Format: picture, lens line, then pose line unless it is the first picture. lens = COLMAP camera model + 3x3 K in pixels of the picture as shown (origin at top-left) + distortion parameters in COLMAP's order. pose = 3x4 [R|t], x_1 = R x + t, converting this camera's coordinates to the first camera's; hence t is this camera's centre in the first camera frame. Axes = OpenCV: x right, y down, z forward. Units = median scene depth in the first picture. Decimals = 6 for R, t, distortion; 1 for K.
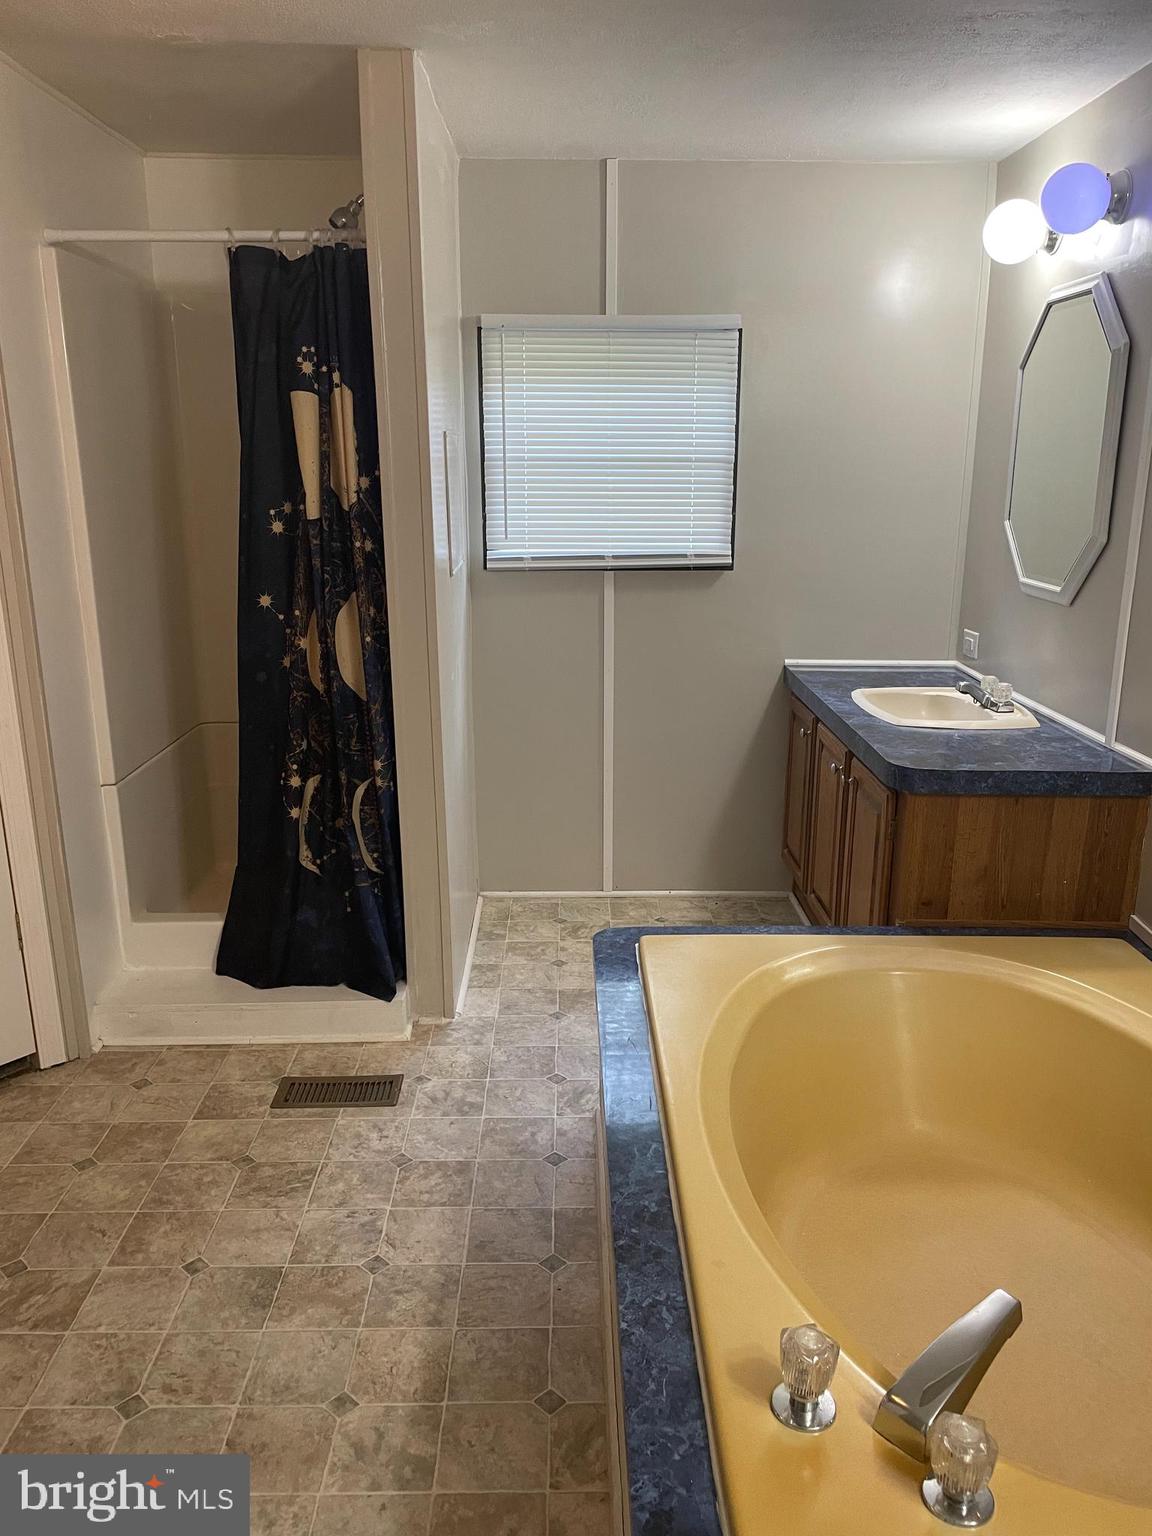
lens RADIAL K [[1162.5, 0, 602.7], [0, 1162.5, 814.6], [0, 0, 1]] dist [0.088331, -0.122212]
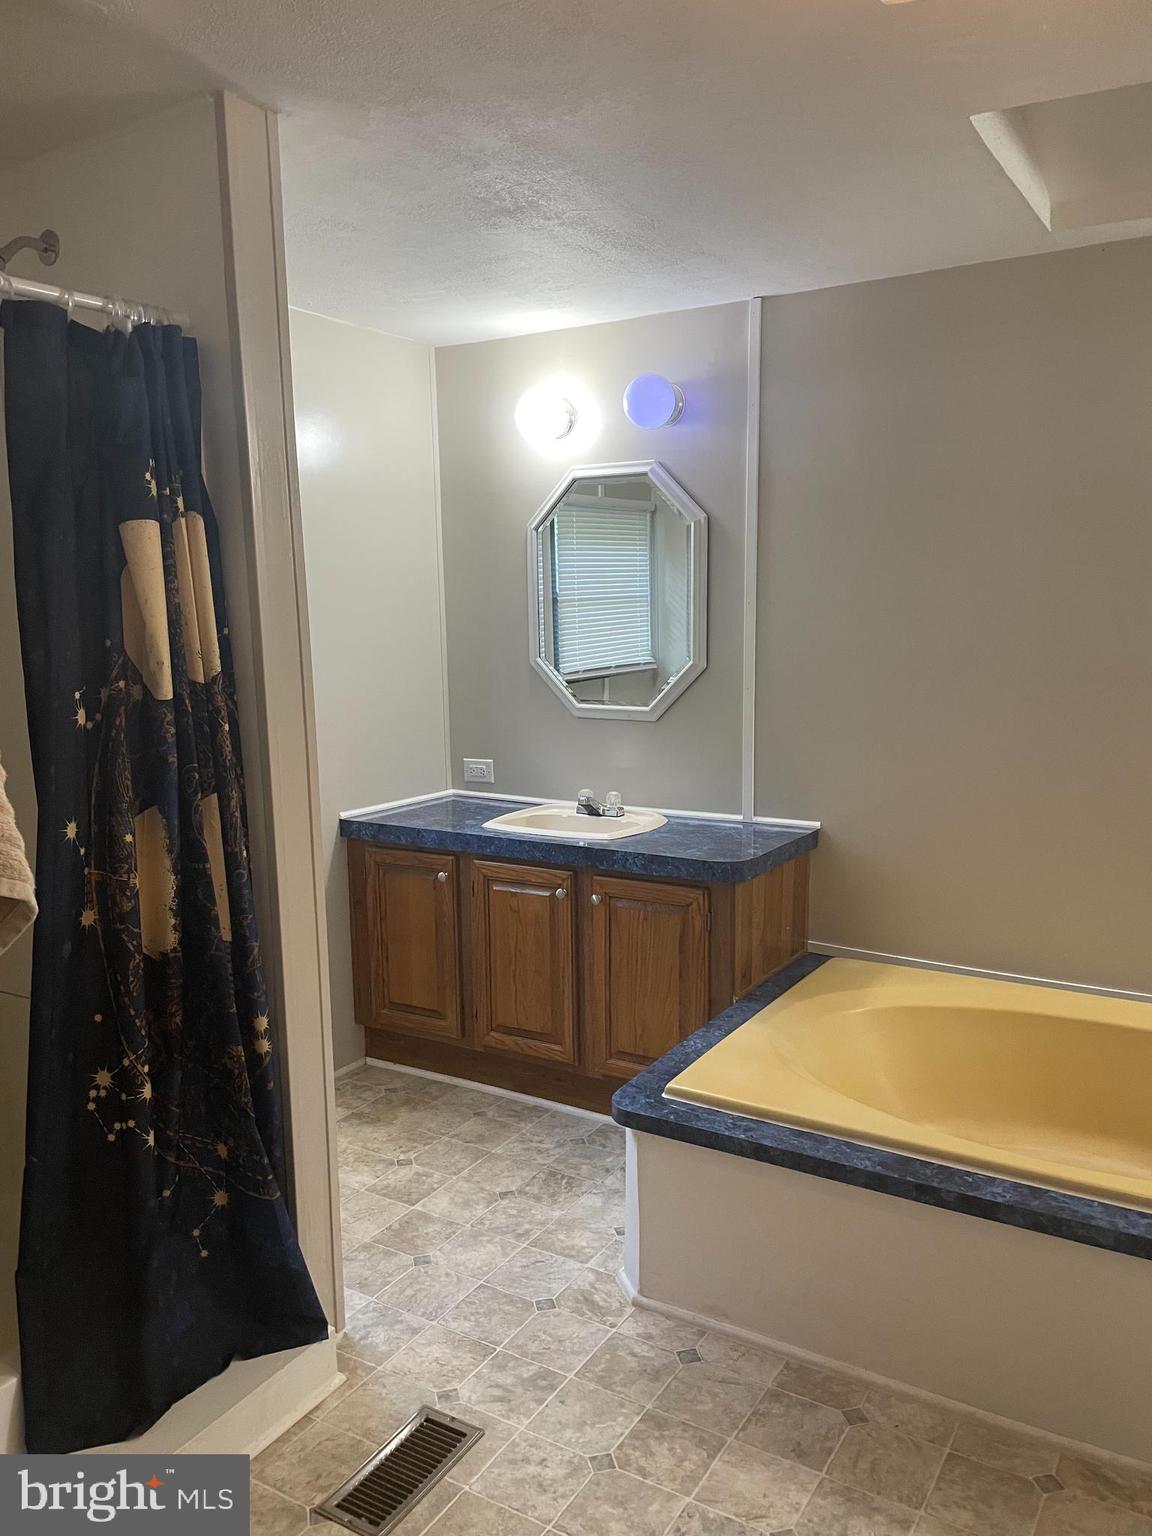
lens RADIAL K [[1162.5, 0, 589.0], [0, 1162.5, 814.3], [0, 0, 1]] dist [0.088331, -0.122212]
pose [[0.531181, -0.162894, 0.831452, -0.858373], [0.261936, 0.964841, 0.021686, -0.166180], [-0.805752, 0.206268, 0.555173, 0.525674]]
